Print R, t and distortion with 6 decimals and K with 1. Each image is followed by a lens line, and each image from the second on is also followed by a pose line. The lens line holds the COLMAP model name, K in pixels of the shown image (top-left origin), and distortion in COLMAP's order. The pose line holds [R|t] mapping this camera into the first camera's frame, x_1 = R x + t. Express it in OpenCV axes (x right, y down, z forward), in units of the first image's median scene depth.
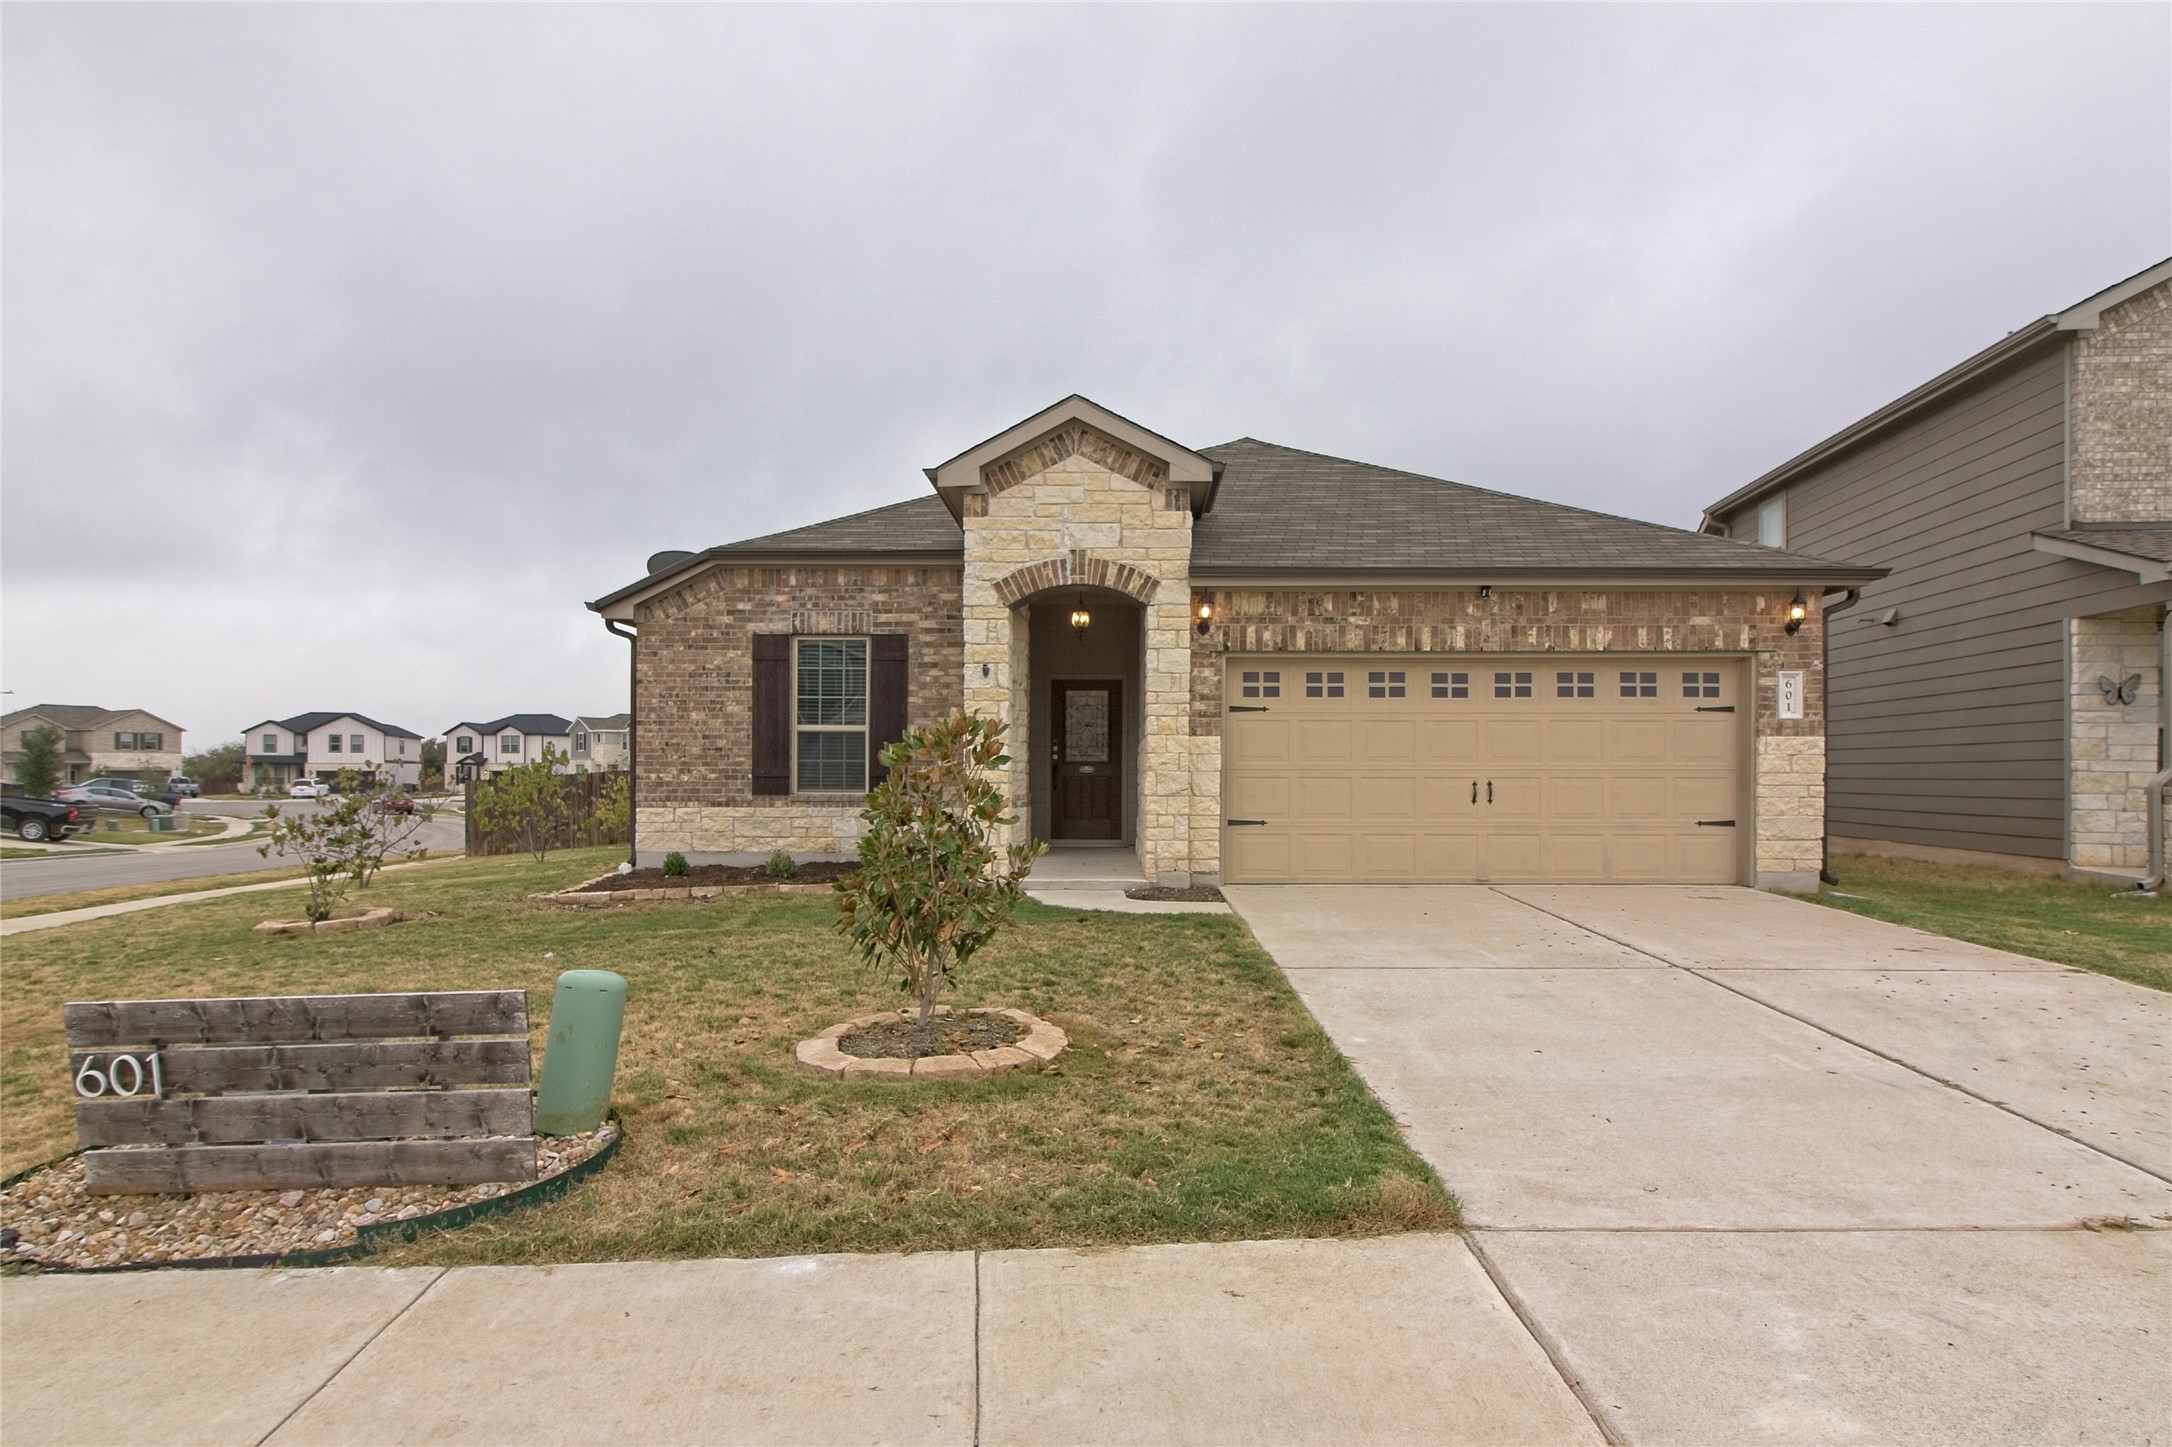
lens RADIAL K [[1250.8, 0, 1101.4], [0, 1250.8, 777.8], [0, 0, 1]] dist [0.032390, -0.032847]
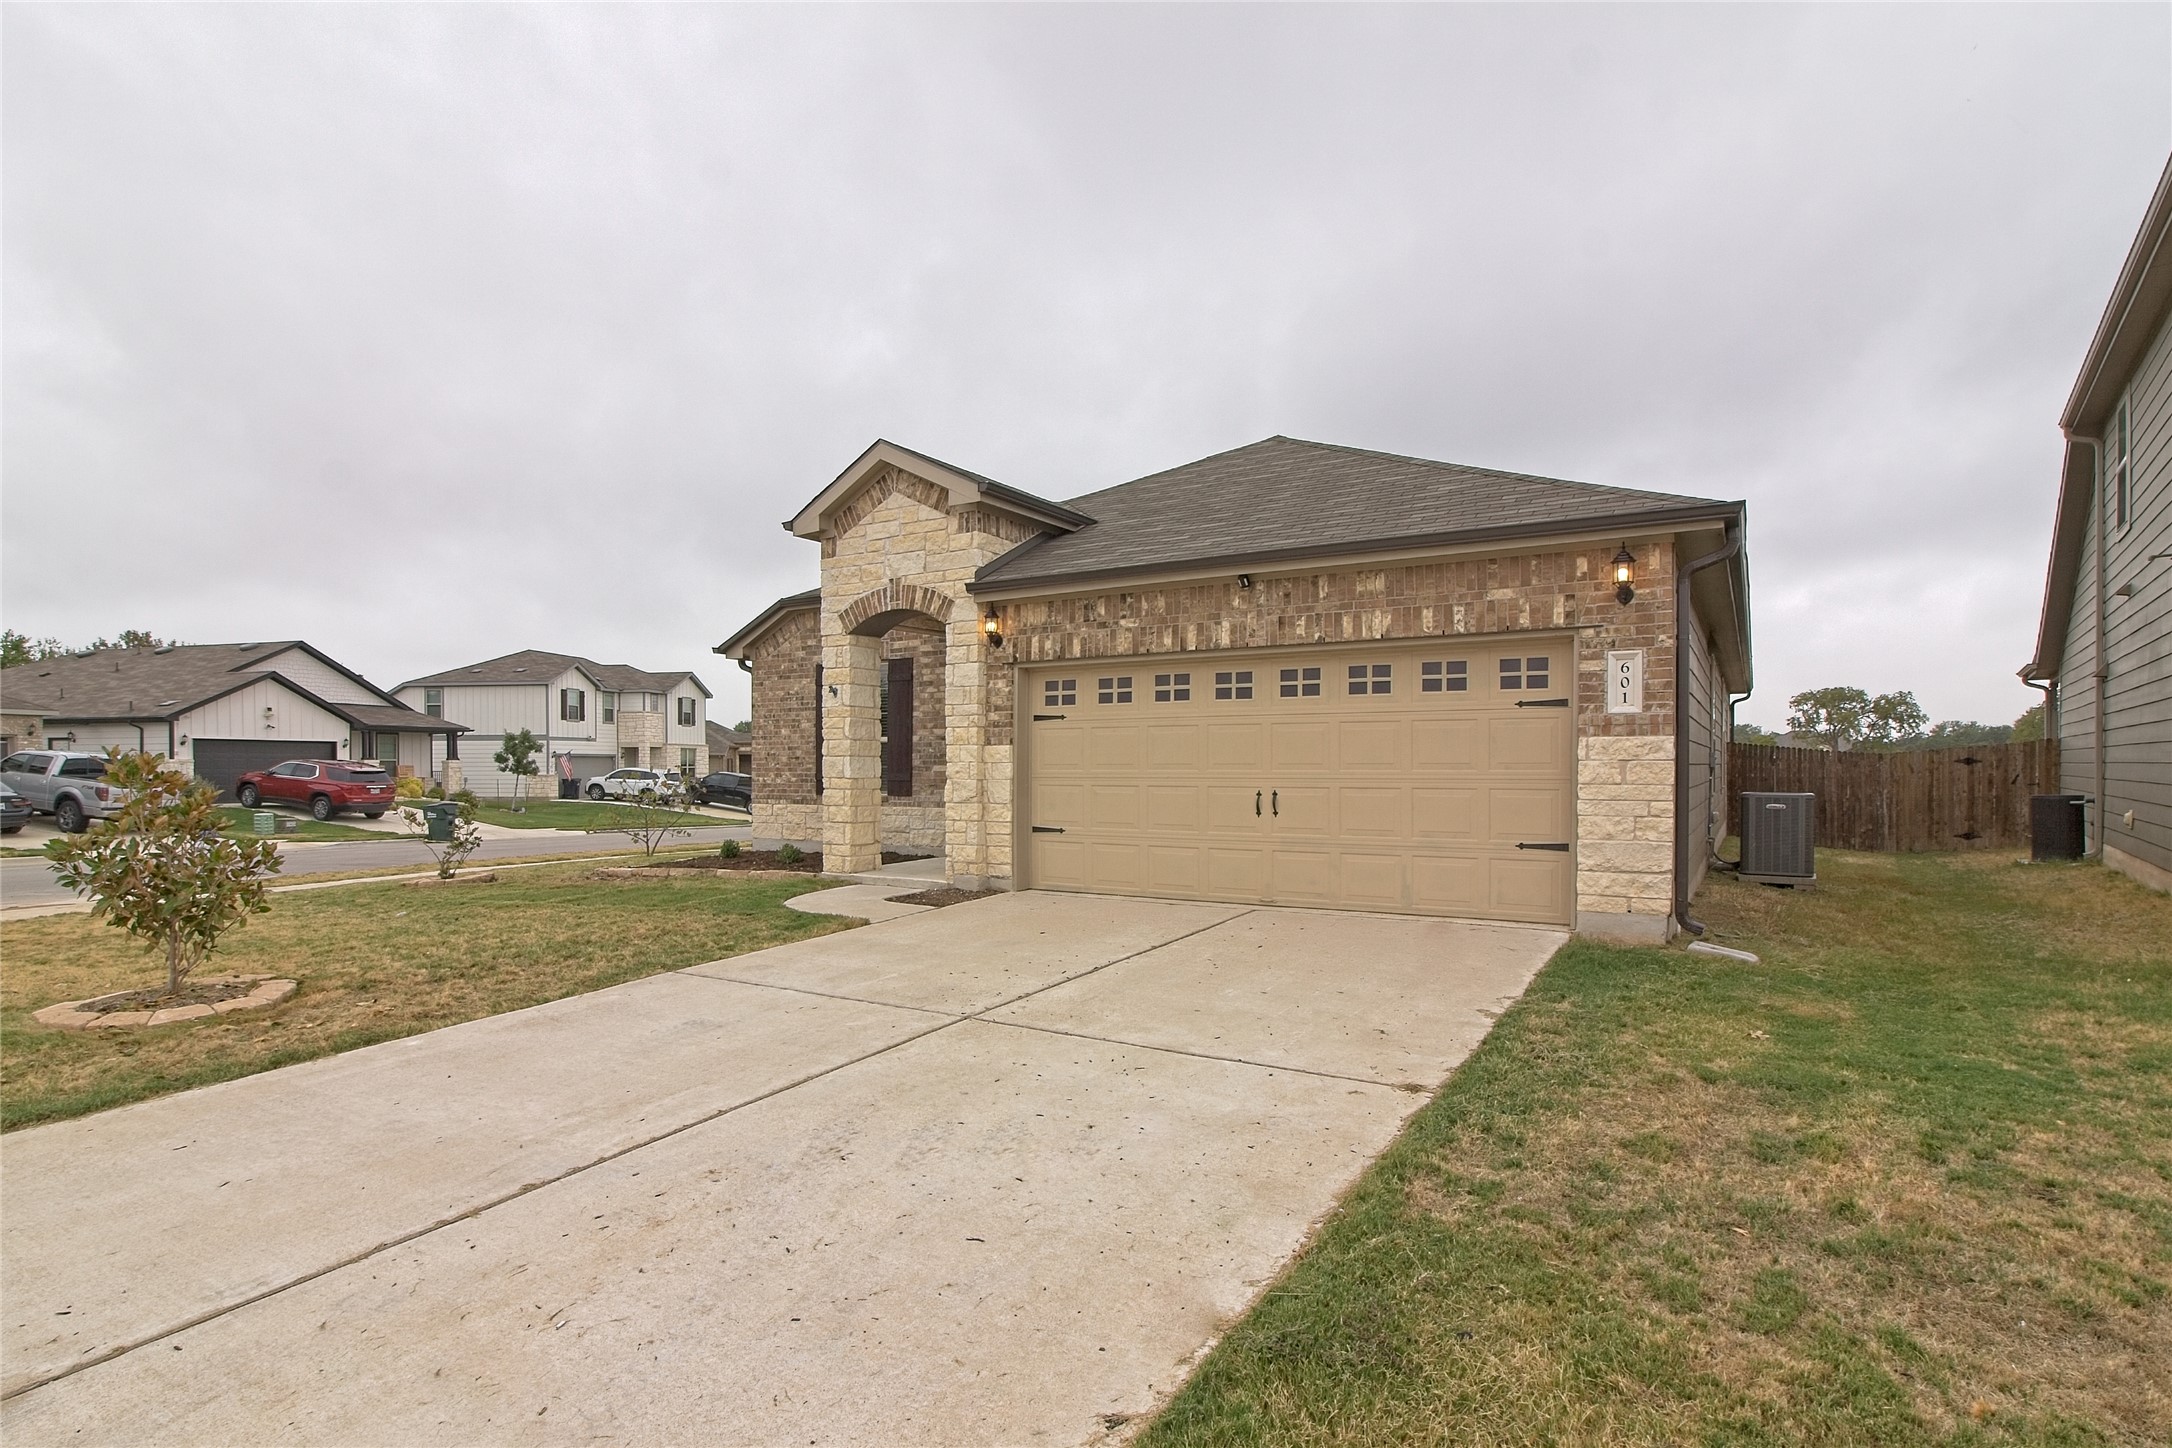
lens RADIAL K [[1082.1, 0, 1056.6], [0, 1082.1, 766.5], [0, 0, 1]] dist [-0.041953, 0.000356]
pose [[0.846031, -0.002459, -0.533129, 0.588899], [0.001569, 0.999997, -0.002124, -0.013470], [0.533132, 0.000960, 0.846032, 0.263125]]
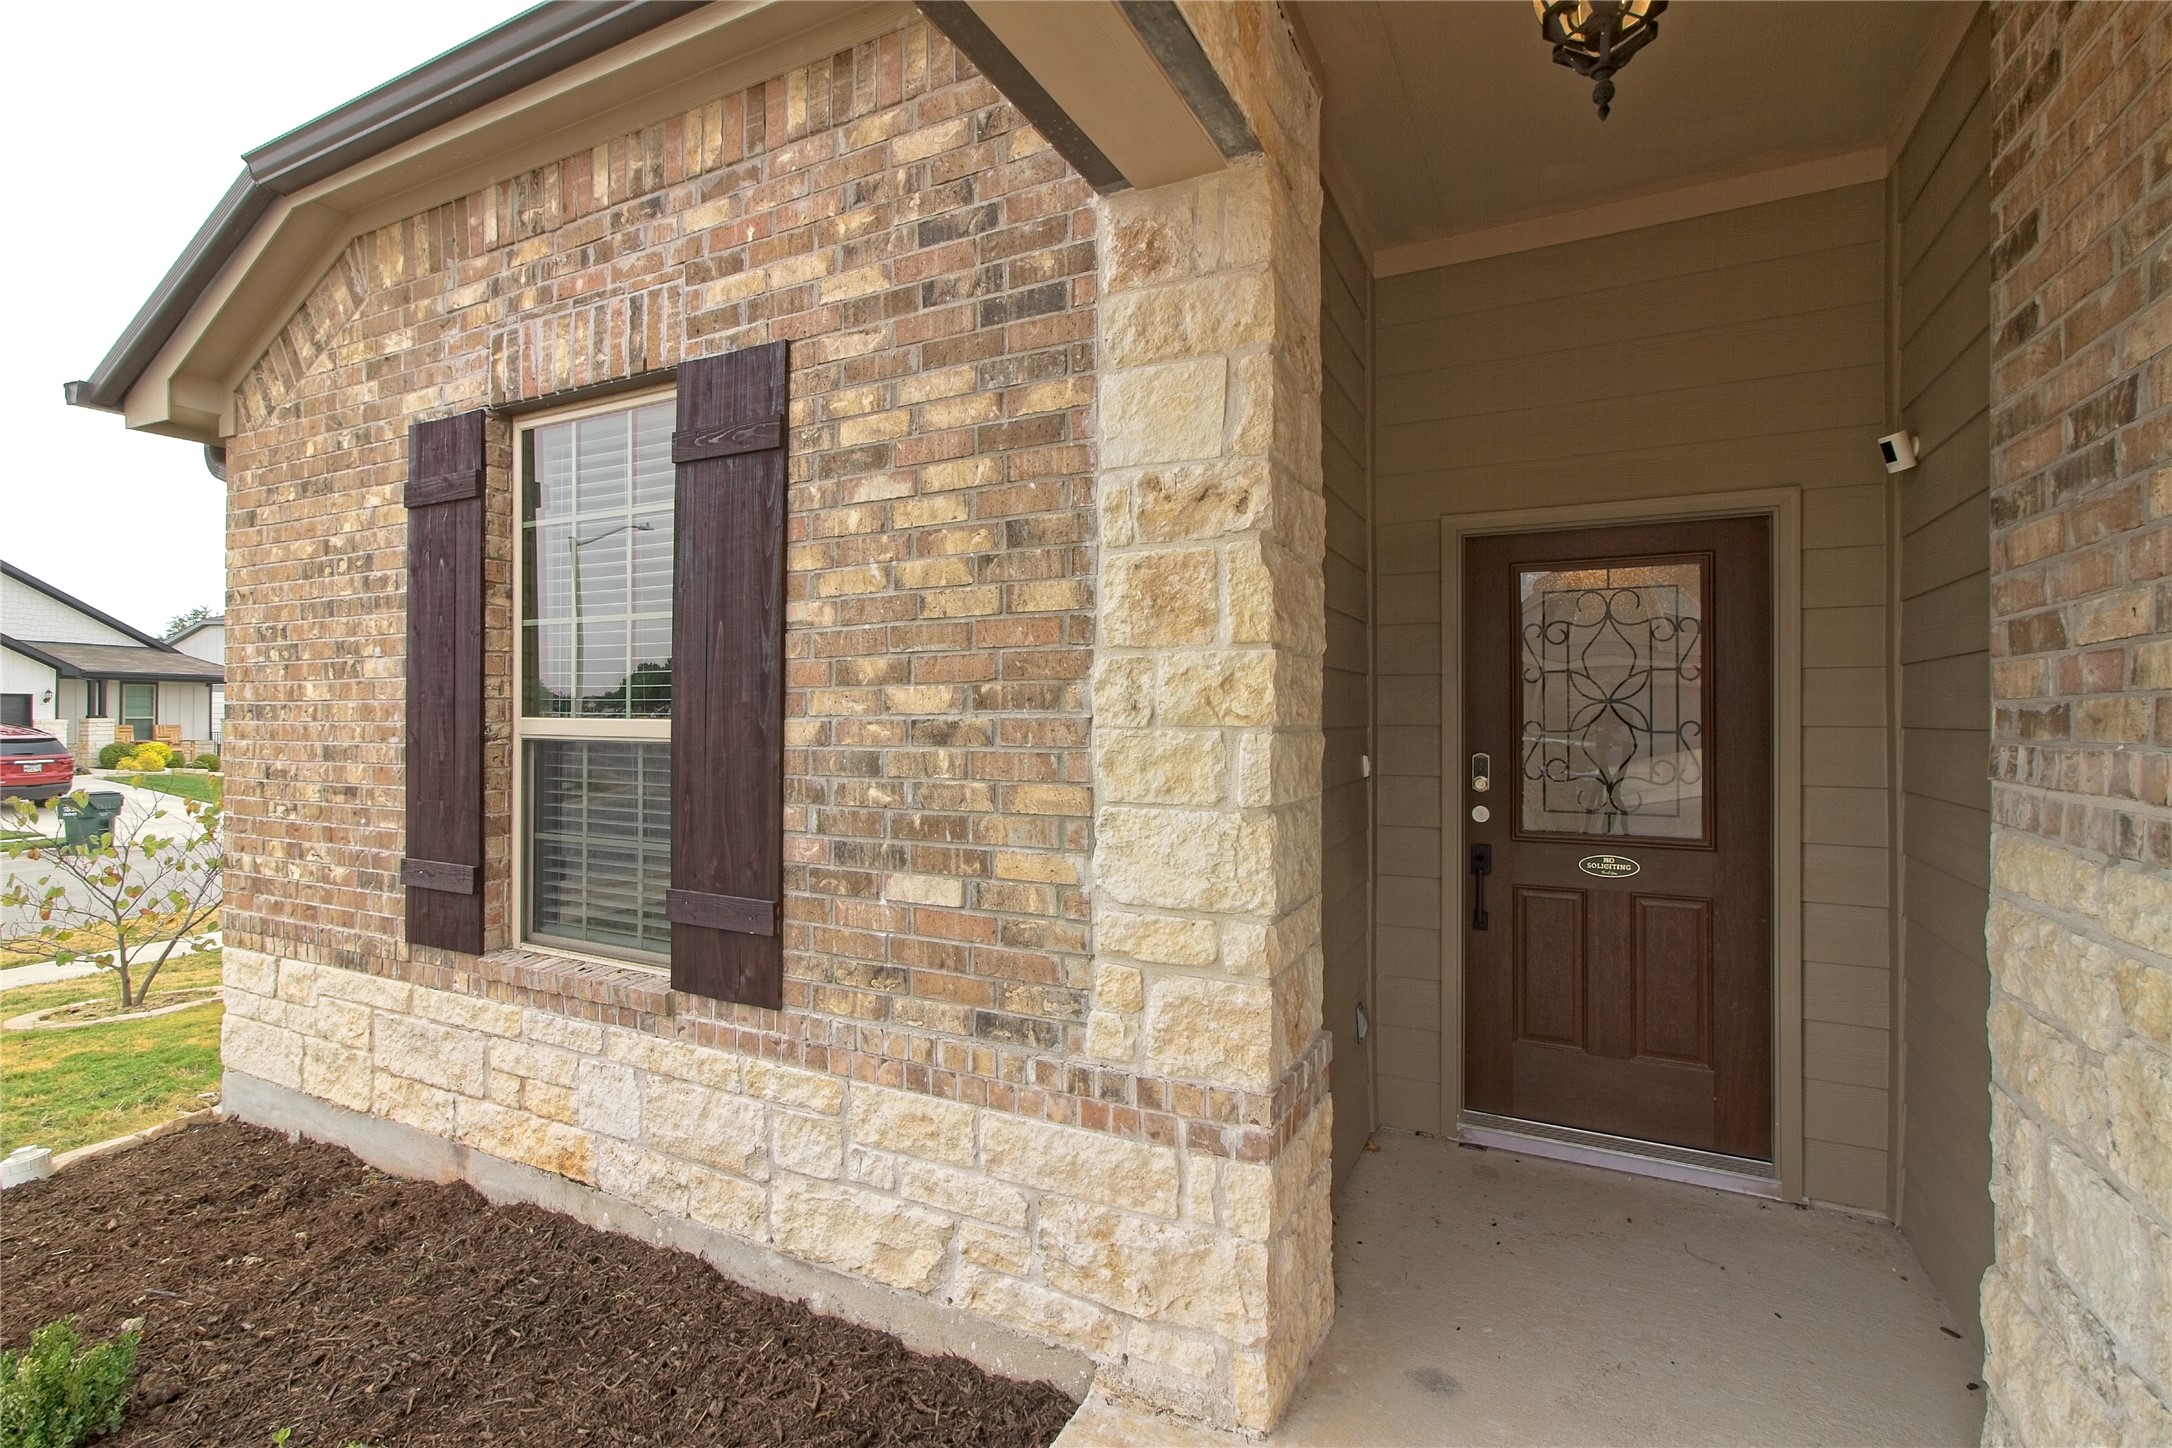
lens RADIAL K [[1014.7, 0, 1077.4], [0, 1014.7, 710.9], [0, 0, 1]] dist [-0.007067, -0.000053]
pose [[0.891491, -0.002356, -0.453033, -0.019701], [-0.002296, 0.999950, -0.009719, -0.049919], [0.453033, 0.009704, 0.891441, 1.014165]]
